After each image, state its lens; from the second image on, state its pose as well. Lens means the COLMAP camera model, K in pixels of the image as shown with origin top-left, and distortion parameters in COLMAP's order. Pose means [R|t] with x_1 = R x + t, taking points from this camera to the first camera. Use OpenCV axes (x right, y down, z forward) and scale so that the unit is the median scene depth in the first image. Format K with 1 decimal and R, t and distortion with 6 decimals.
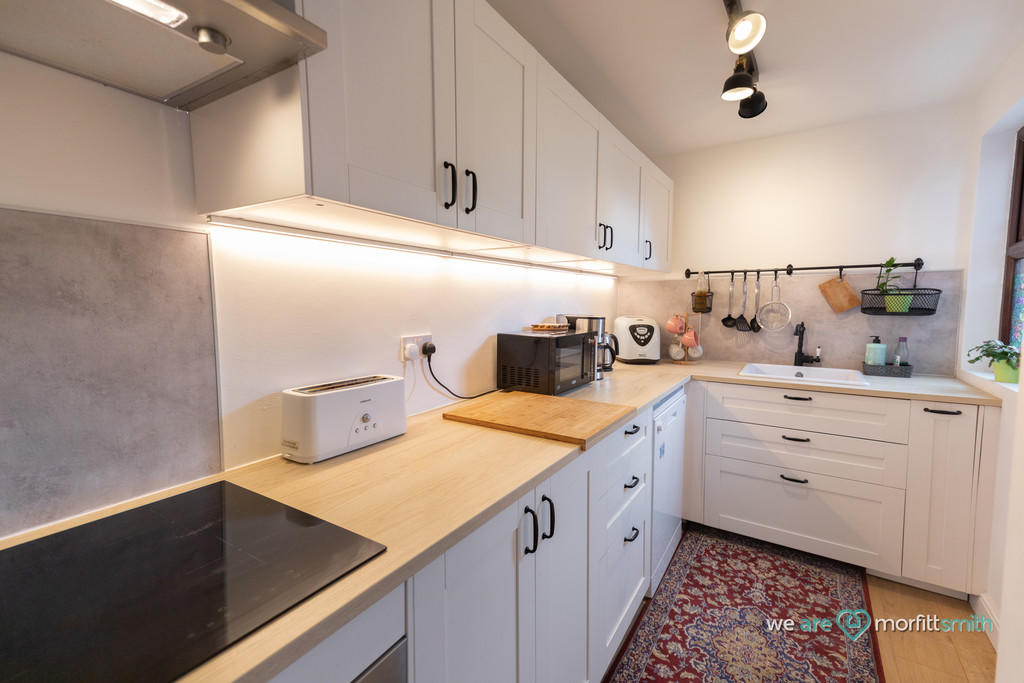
lens RADIAL K [[442.4, 0, 512.0], [0, 442.4, 341.5], [0, 0, 1]] dist [-0.000054, 0.000044]
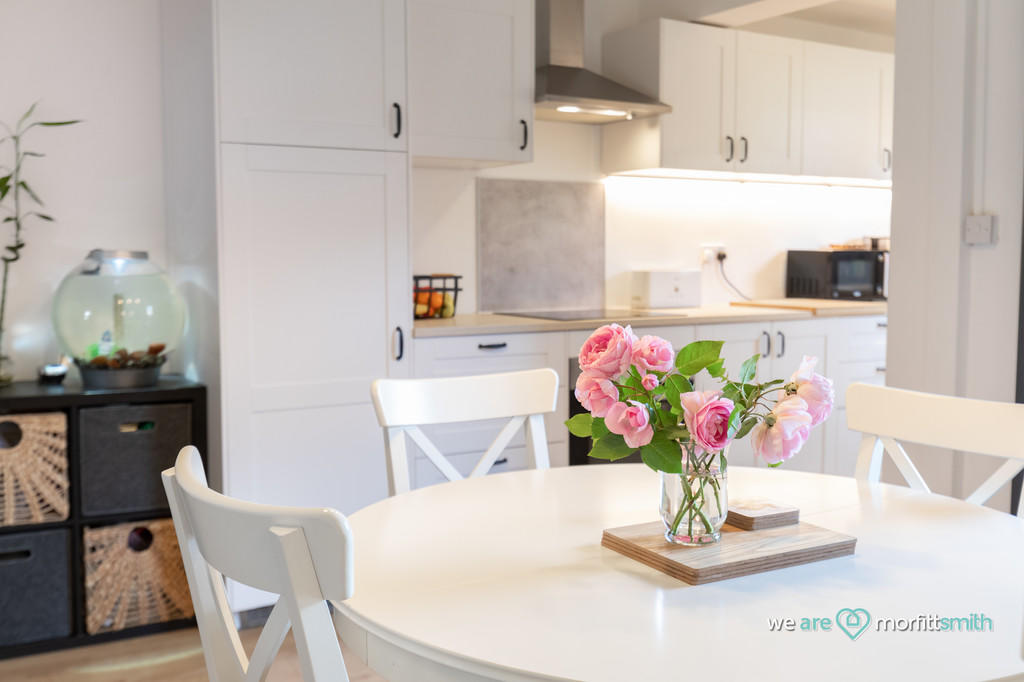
lens RADIAL K [[1046.3, 0, 512.0], [0, 1046.3, 341.0], [0, 0, 1]] dist [0.005089, 0.001826]
pose [[0.902681, 0.033610, -0.428996, 0.679878], [-0.034679, 0.999384, 0.005326, 0.316352], [0.428911, 0.010069, 0.903291, -2.383126]]
